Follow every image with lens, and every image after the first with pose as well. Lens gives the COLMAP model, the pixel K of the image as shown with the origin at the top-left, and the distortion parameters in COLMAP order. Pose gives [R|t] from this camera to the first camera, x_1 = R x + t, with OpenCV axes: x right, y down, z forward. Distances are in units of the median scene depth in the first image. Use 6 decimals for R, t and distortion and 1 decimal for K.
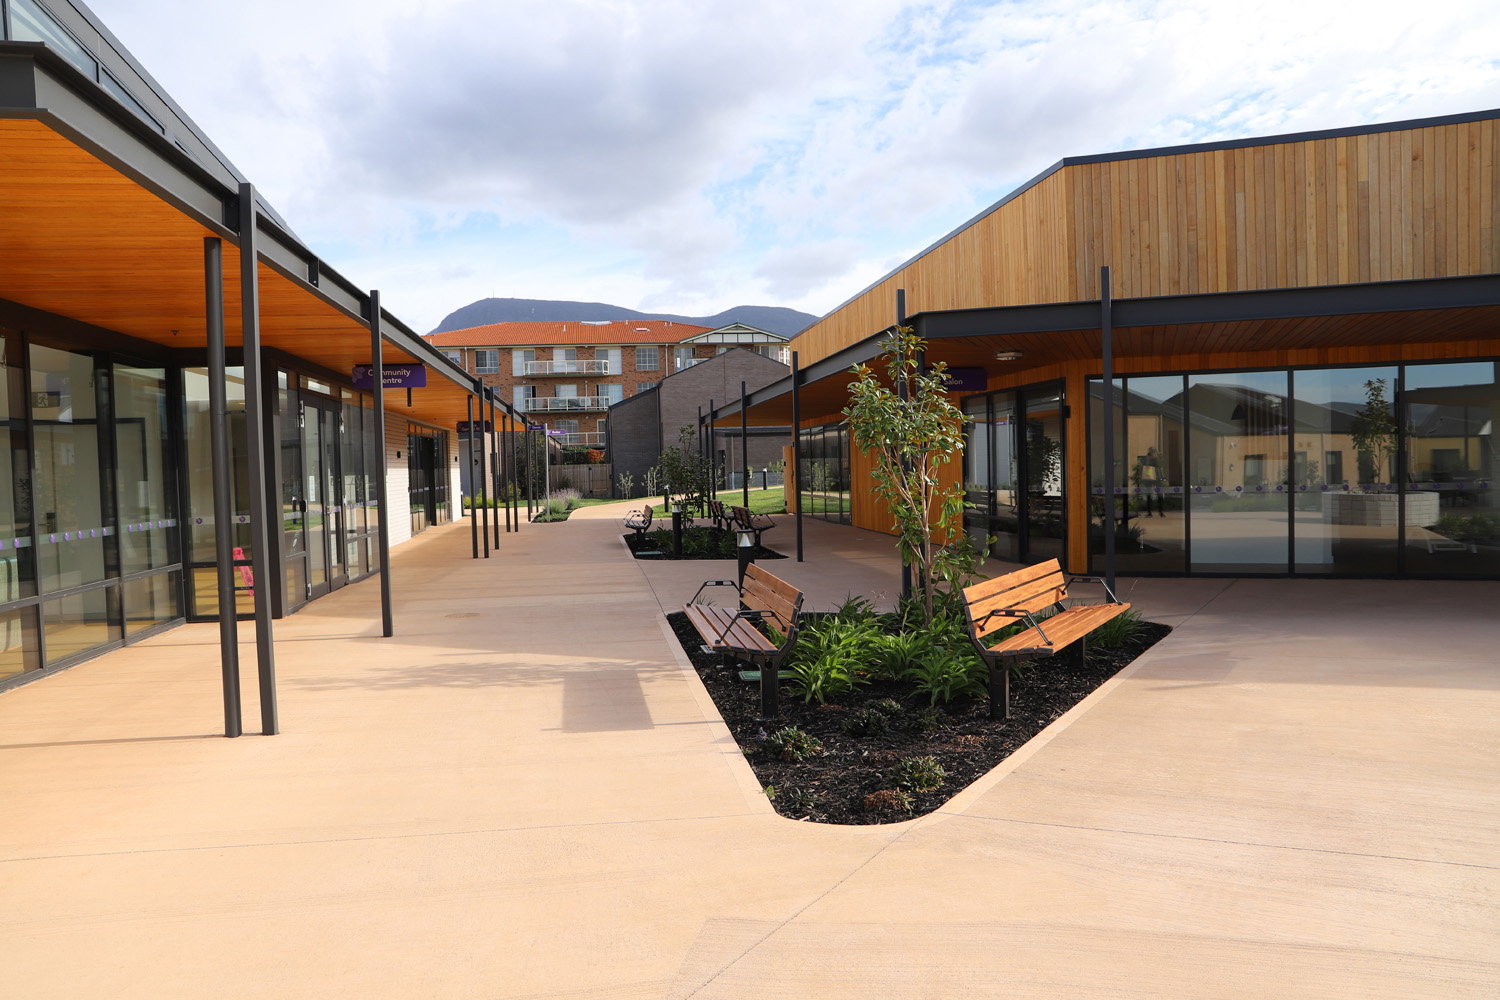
lens RADIAL K [[1019.3, 0, 750.0], [0, 1019.3, 500.0], [0, 0, 1]] dist [-0.085967, 0.001091]
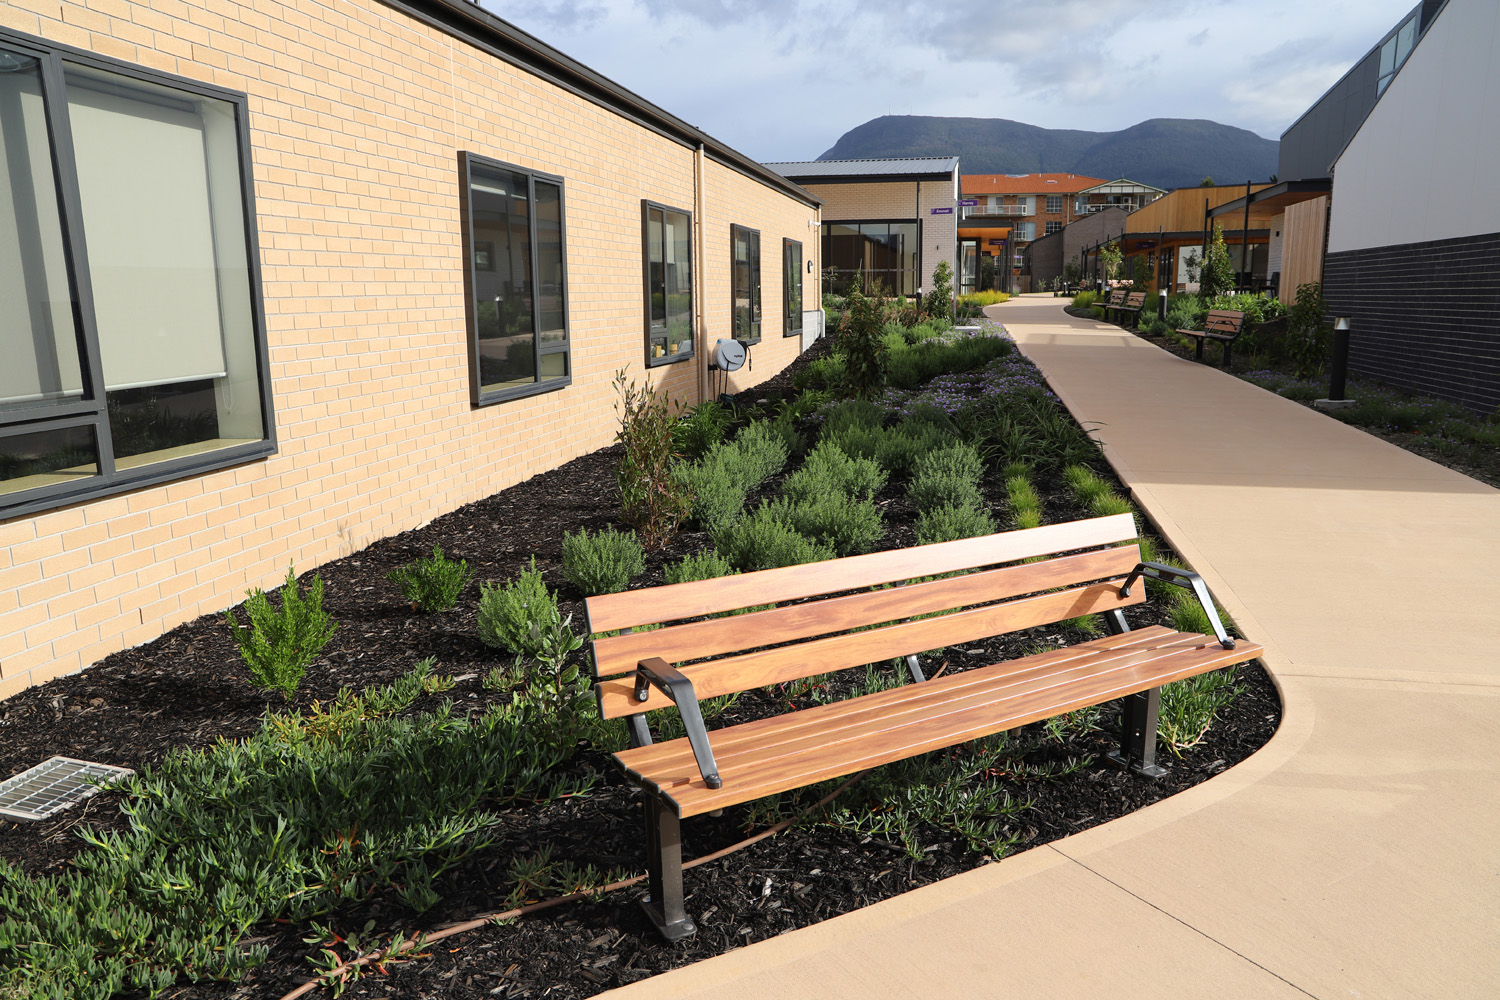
lens RADIAL K [[1019.3, 0, 750.0], [0, 1019.3, 500.0], [0, 0, 1]] dist [-0.085967, 0.001091]
pose [[0.930168, 0.087472, -0.356561, 0.038466], [-0.025702, 0.984334, 0.174428, 0.032604], [0.366233, -0.153083, 0.917845, -0.497242]]
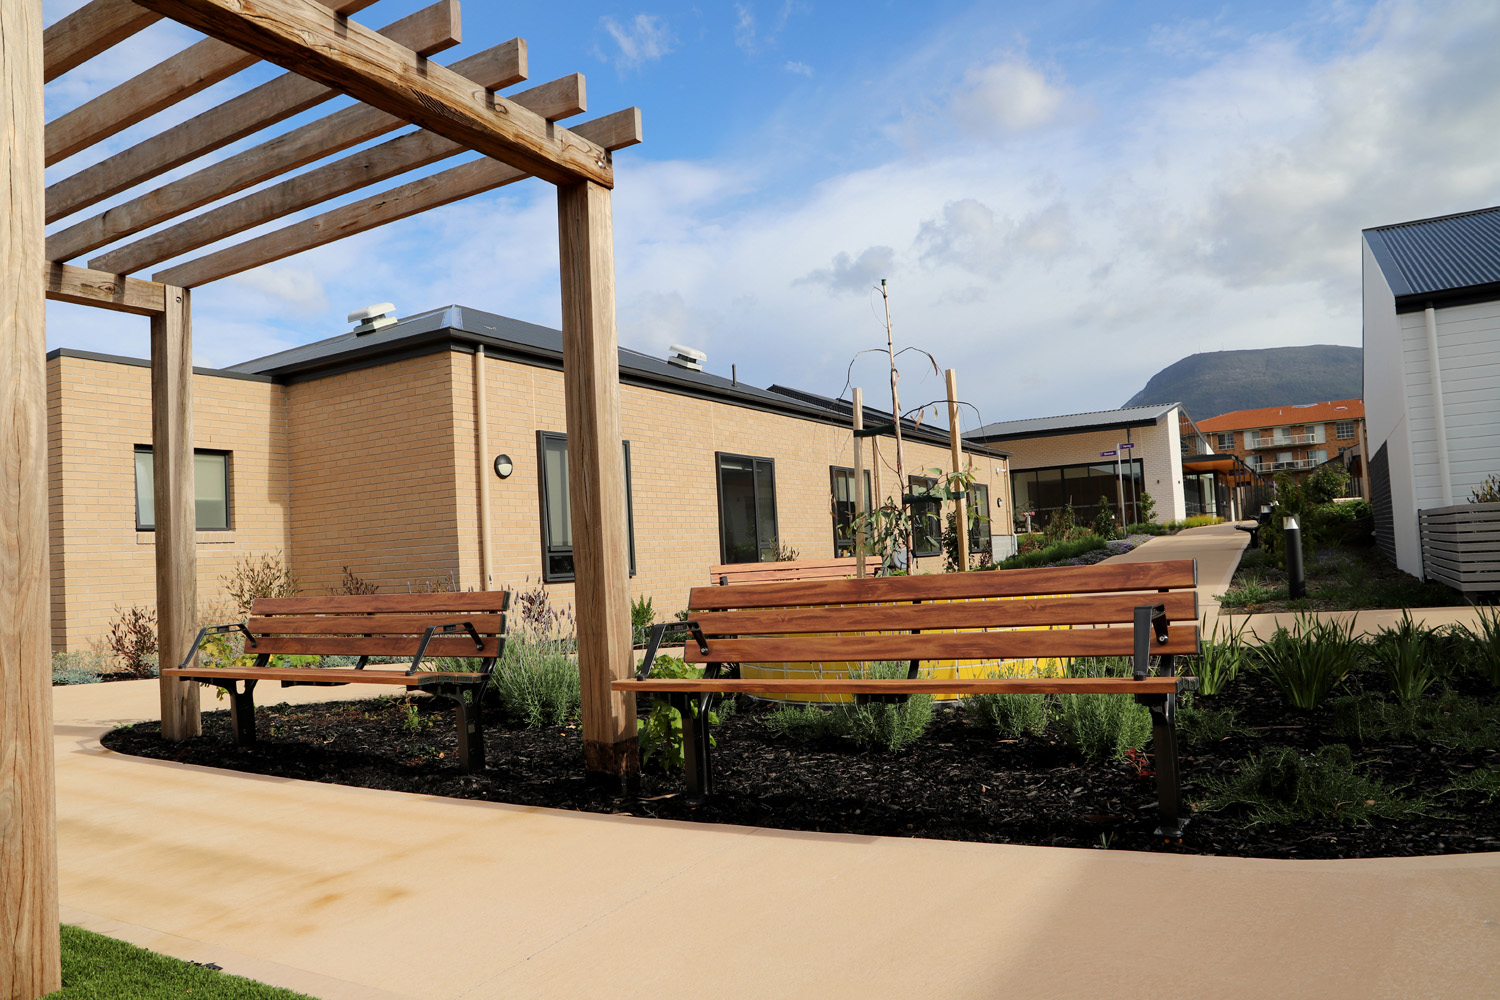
lens RADIAL K [[1019.3, 0, 750.0], [0, 1019.3, 500.0], [0, 0, 1]] dist [-0.085967, 0.001091]
pose [[0.779395, -0.055143, -0.624101, 0.104163], [0.013937, 0.997399, -0.070722, 0.041133], [0.626377, 0.046423, 0.778136, -0.565324]]
